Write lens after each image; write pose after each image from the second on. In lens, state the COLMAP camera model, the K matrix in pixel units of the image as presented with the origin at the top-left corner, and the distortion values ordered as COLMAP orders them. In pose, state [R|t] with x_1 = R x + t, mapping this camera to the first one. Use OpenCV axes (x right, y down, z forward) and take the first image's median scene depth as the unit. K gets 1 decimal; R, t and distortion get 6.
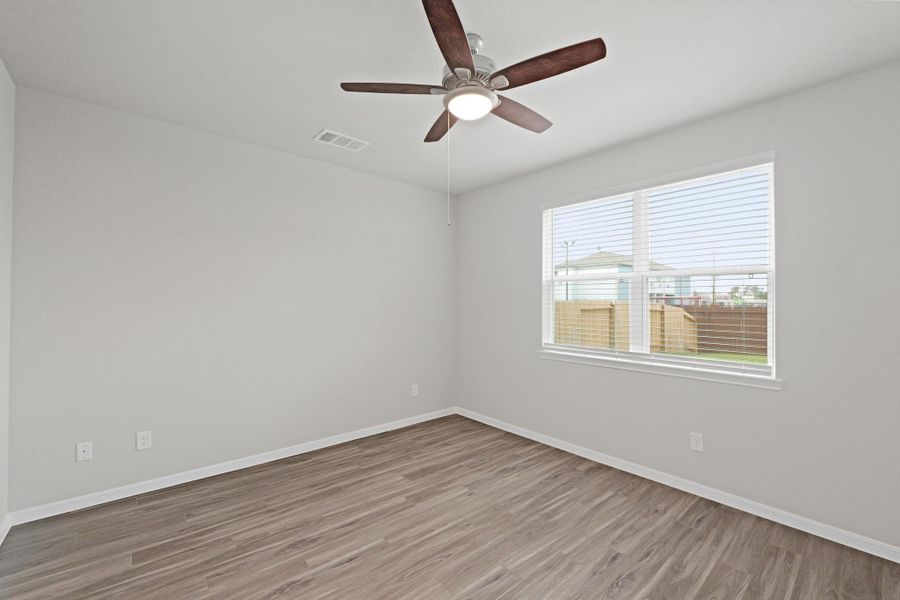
lens RADIAL K [[372.8, 0, 449.5], [0, 372.8, 300.1], [0, 0, 1]] dist [-0.013147, 0.000784]
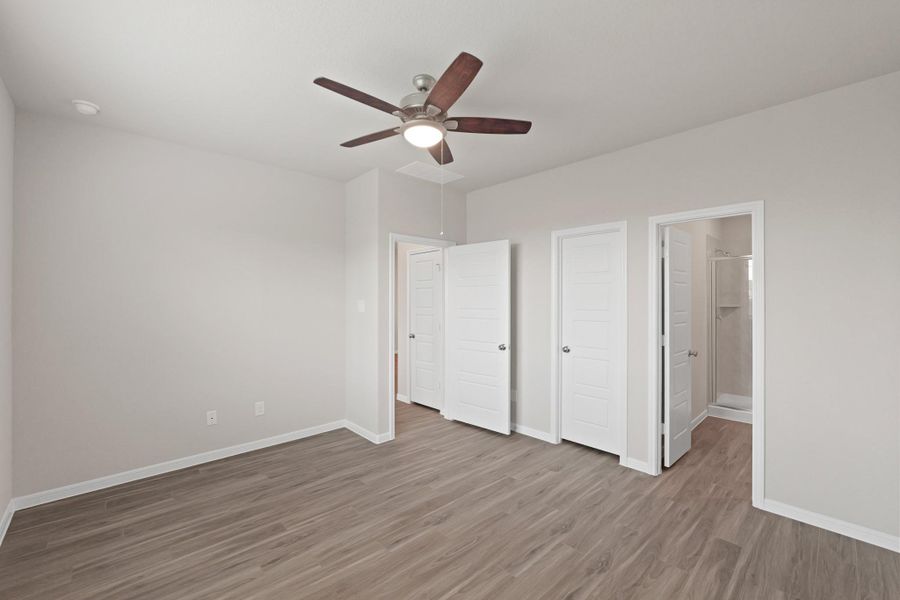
lens RADIAL K [[372.8, 0, 449.8], [0, 372.8, 299.5], [0, 0, 1]] dist [-0.013147, 0.000784]
pose [[-0.999080, -0.006892, -0.042322, 0.018180], [-0.006644, 0.999960, -0.005997, -0.004109], [0.042361, -0.005710, -0.999086, 2.004353]]
